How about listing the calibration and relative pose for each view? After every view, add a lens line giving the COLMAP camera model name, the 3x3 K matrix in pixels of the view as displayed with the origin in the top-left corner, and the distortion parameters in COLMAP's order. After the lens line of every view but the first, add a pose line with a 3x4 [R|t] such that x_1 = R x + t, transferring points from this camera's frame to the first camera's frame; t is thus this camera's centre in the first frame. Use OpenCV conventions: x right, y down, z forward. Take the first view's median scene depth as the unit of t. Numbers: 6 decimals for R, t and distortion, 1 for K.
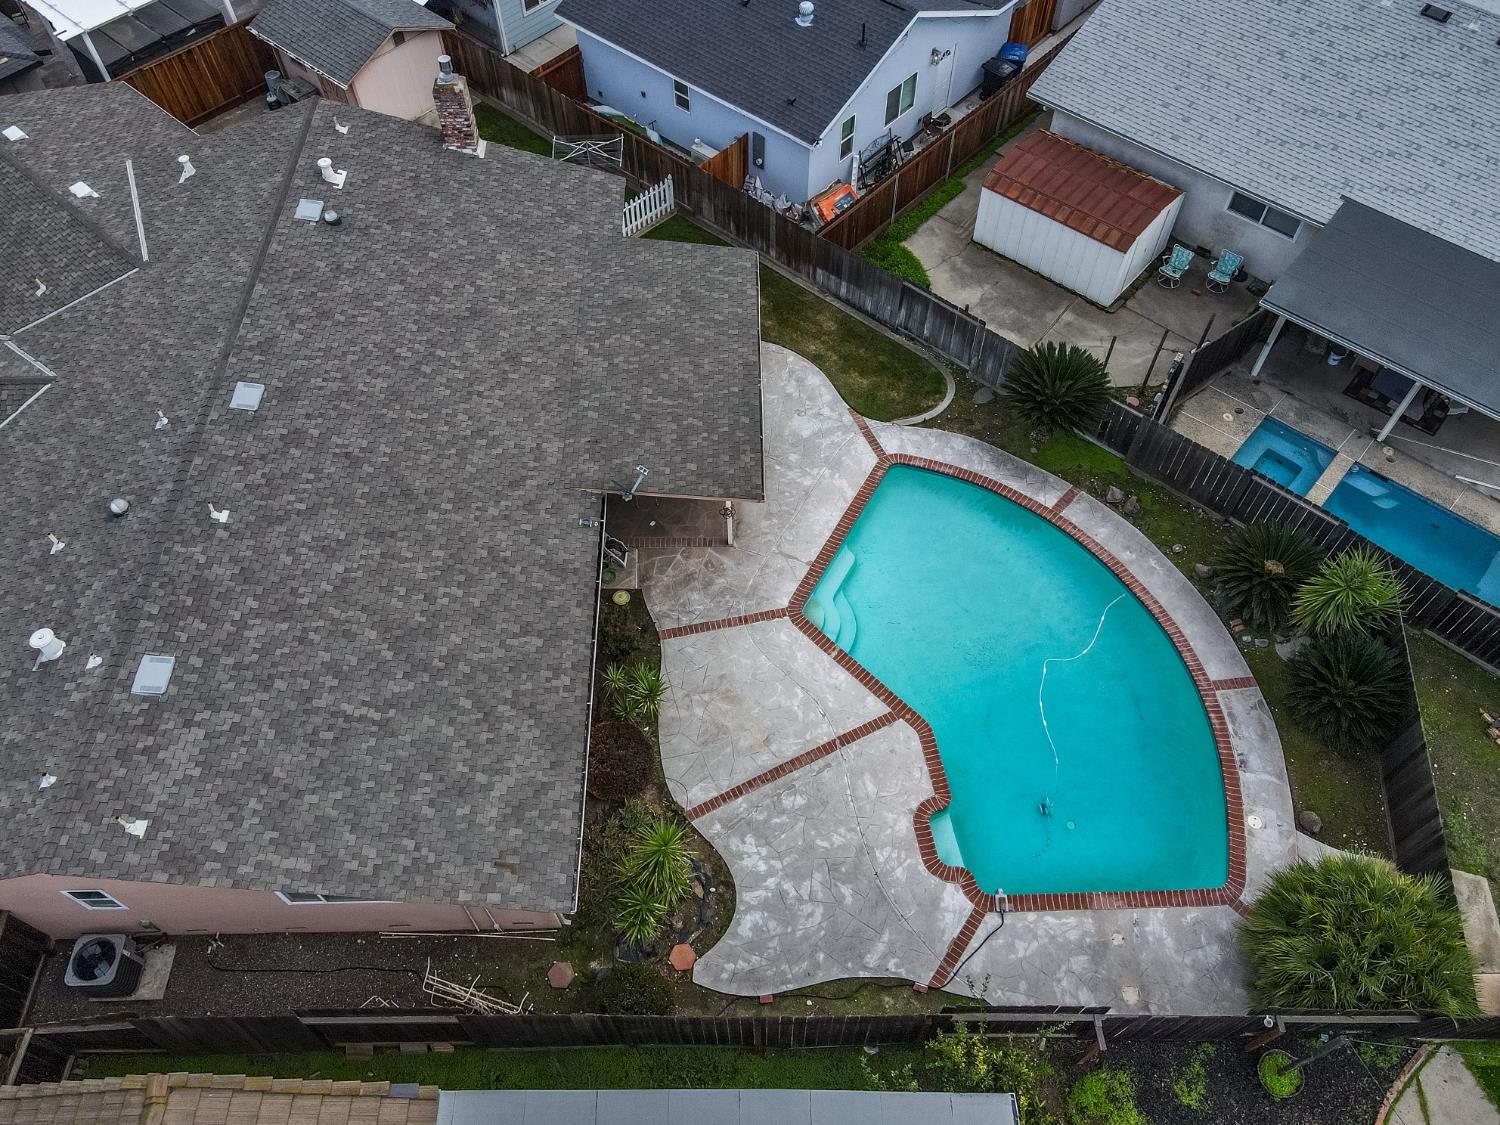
lens RADIAL K [[1105.7, 0, 750.0], [0, 1105.7, 562.5], [0, 0, 1]] dist [-0.008219, 0.054500]
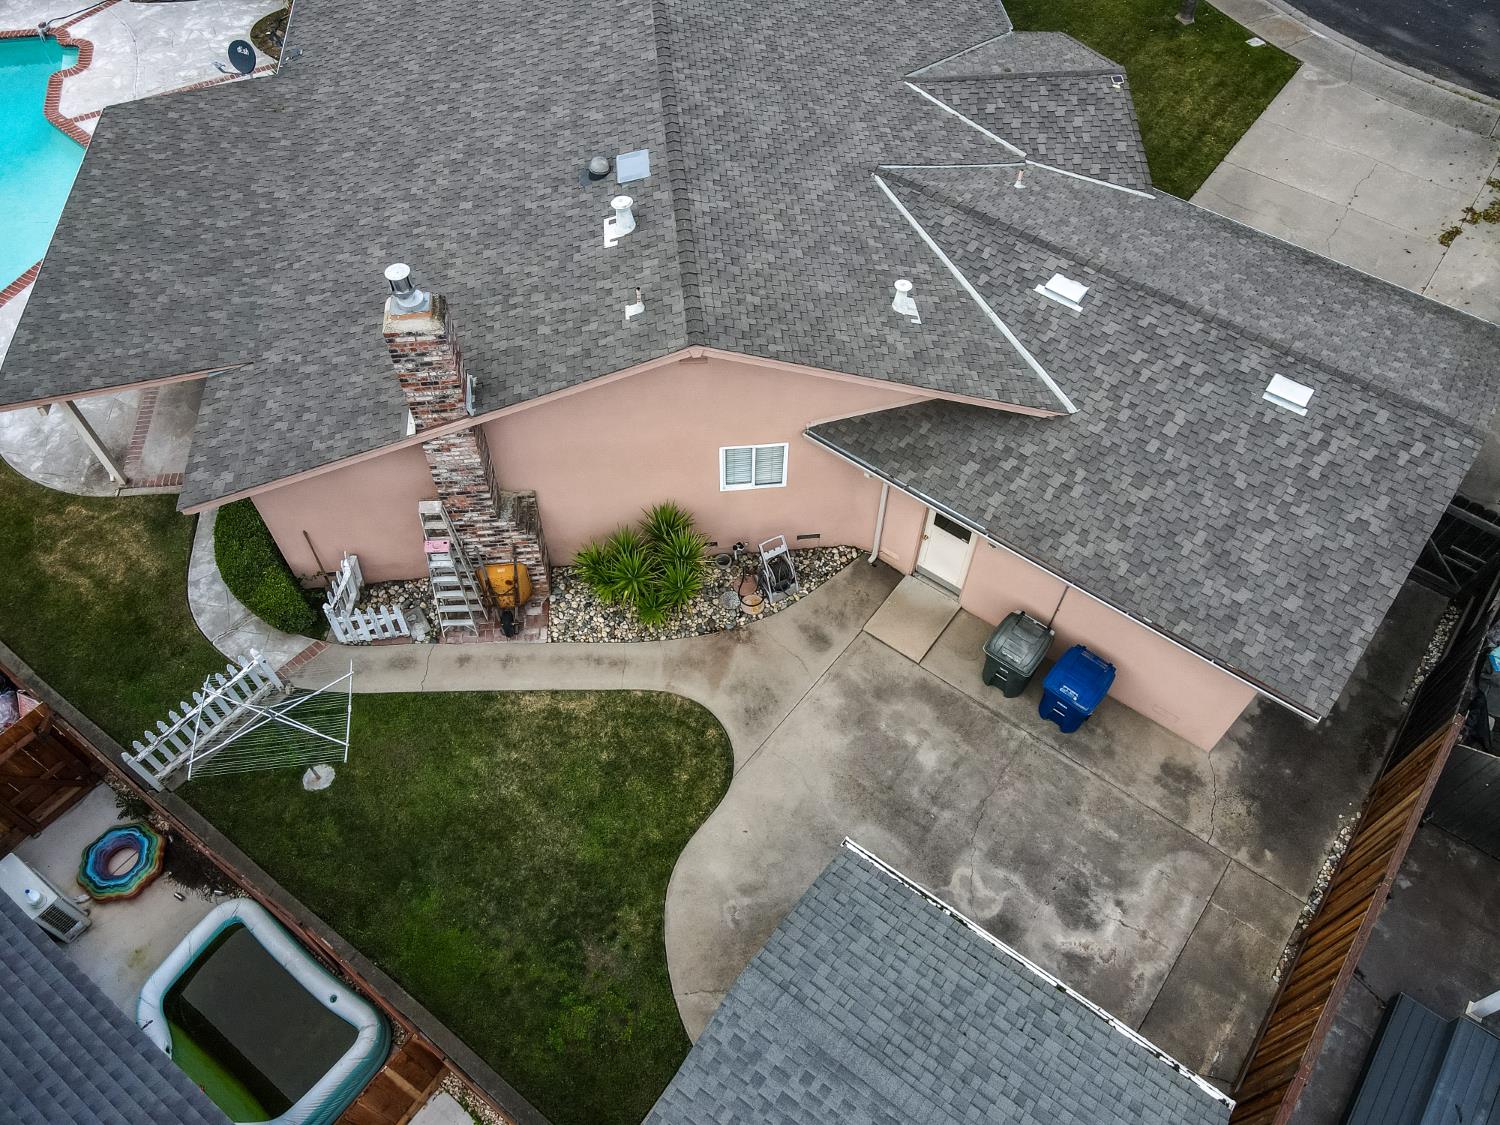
lens RADIAL K [[1106.5, 0, 745.8], [0, 1106.5, 557.3], [0, 0, 1]] dist [0.019780, -0.010711]
pose [[-0.995911, 0.073898, -0.051974, -0.454421], [-0.073919, -0.335744, 0.939048, -1.122001], [0.051944, 0.939050, 0.339834, 1.097220]]
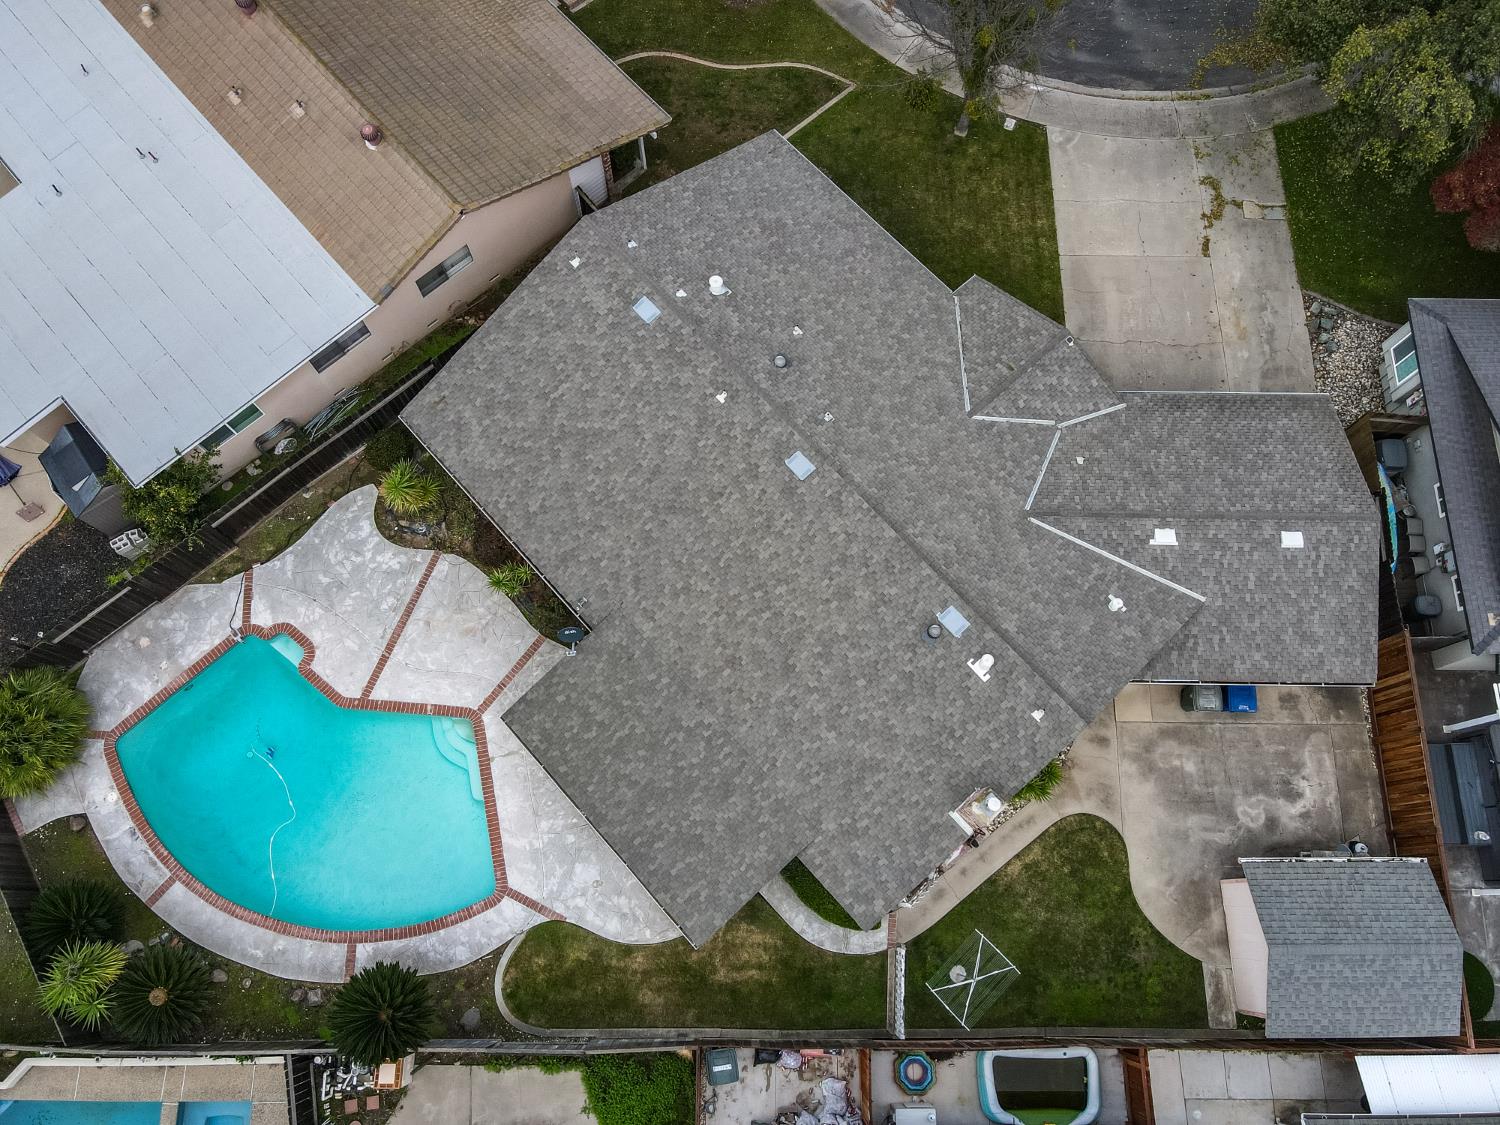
lens RADIAL K [[1105.7, 0, 750.0], [0, 1105.7, 562.5], [0, 0, 1]] dist [-0.008219, 0.054500]
pose [[-0.748172, 0.633305, -0.197900, -0.065156], [-0.549961, -0.425051, 0.718940, -1.083445], [0.371191, 0.646728, 0.666304, 0.151719]]
